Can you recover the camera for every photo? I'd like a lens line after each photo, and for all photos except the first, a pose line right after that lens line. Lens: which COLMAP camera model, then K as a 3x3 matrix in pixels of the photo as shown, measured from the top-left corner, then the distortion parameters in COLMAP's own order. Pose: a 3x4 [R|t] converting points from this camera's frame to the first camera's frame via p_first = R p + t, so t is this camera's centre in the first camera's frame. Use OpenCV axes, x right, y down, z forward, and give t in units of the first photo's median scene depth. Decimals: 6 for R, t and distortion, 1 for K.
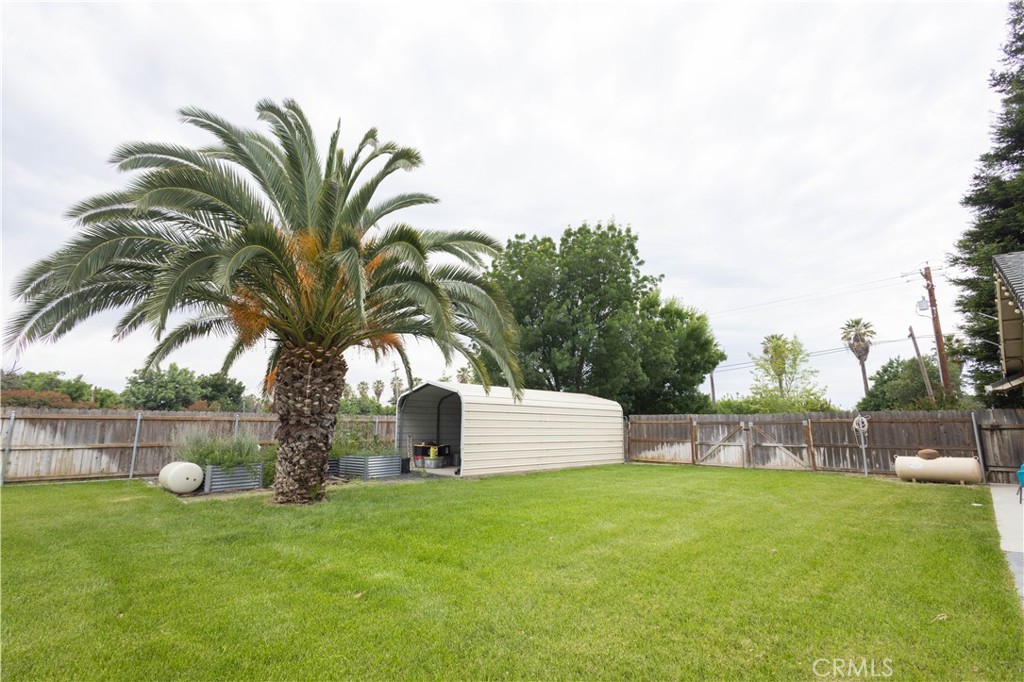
lens RADIAL K [[470.0, 0, 515.4], [0, 470.0, 345.0], [0, 0, 1]] dist [0.017411, -0.000313]
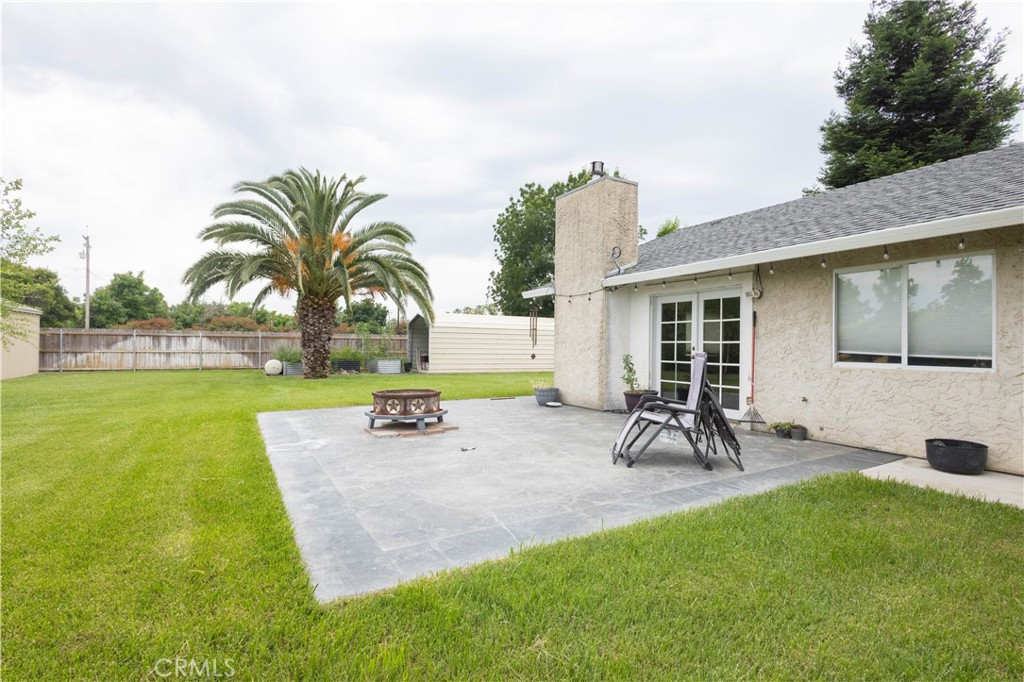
lens RADIAL K [[470.0, 0, 506.7], [0, 470.0, 343.2], [0, 0, 1]] dist [0.017411, -0.000313]
pose [[0.961594, 0.003046, -0.274460, 0.585768], [0.042020, 0.986518, 0.158169, -0.060513], [0.271242, -0.163627, 0.948501, -0.422574]]
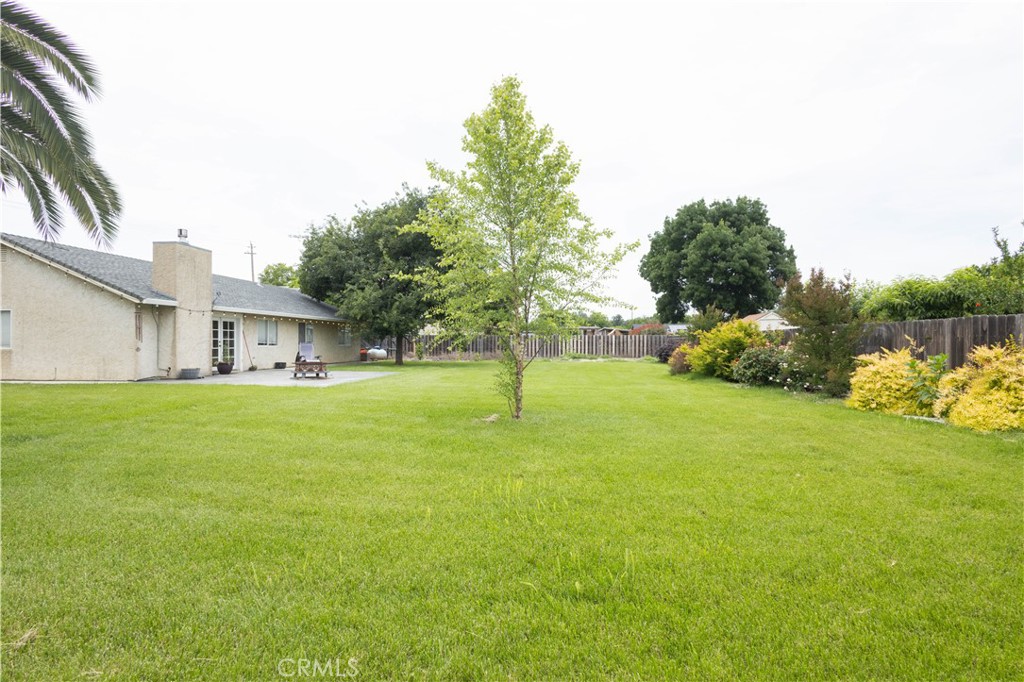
lens RADIAL K [[470.0, 0, 512.1], [0, 470.0, 341.2], [0, 0, 1]] dist [0.017411, -0.000313]
pose [[-0.629597, -0.001541, 0.776920, -2.271847], [-0.134827, 0.985042, -0.107306, 0.205369], [-0.765133, -0.172310, -0.620387, 1.132054]]
